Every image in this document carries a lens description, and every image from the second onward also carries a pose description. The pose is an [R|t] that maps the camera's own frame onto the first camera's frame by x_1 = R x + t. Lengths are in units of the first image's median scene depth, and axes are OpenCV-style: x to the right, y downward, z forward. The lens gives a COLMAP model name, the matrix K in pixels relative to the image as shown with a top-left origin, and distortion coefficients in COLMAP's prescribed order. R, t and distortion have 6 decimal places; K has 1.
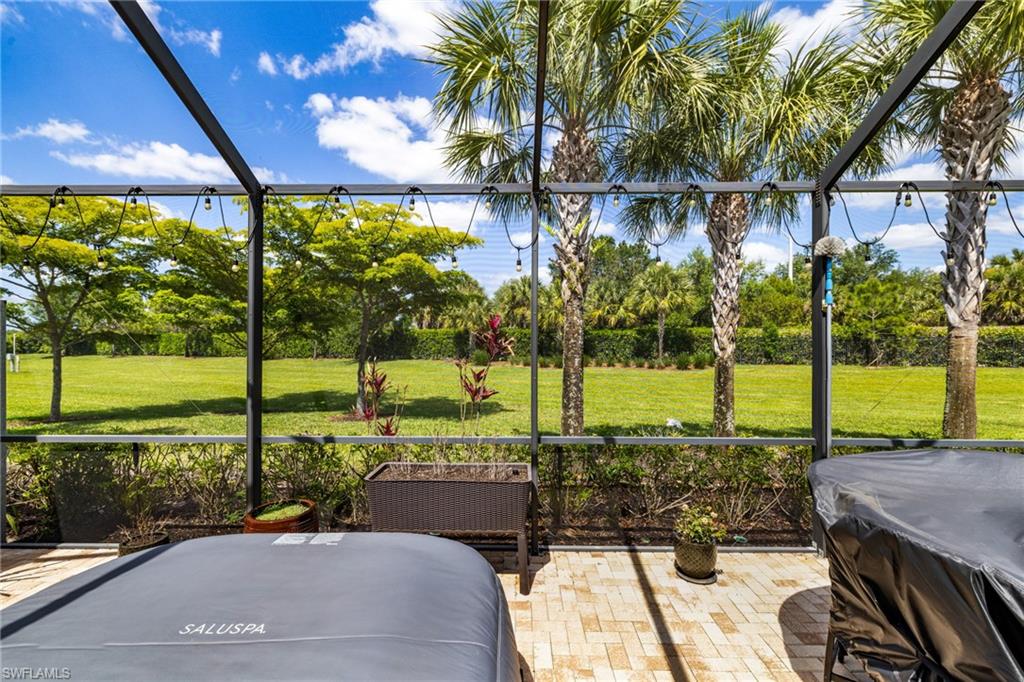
lens RADIAL K [[441.2, 0, 510.7], [0, 441.2, 342.0], [0, 0, 1]] dist [0.000420, 0.000023]
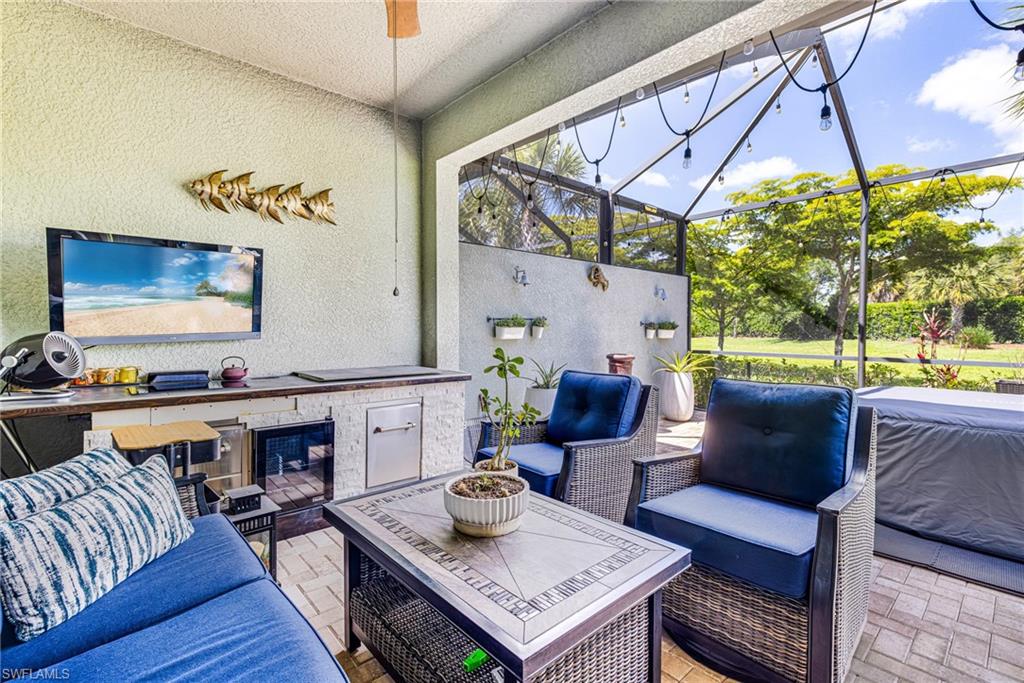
lens RADIAL K [[461.9, 0, 510.2], [0, 461.9, 333.1], [0, 0, 1]] dist [0.000399, 0.000111]
pose [[0.680589, 0.008083, -0.732621, -0.071354], [0.004113, 0.999881, 0.014852, 0.032247], [0.732654, -0.013122, 0.680474, -0.254237]]
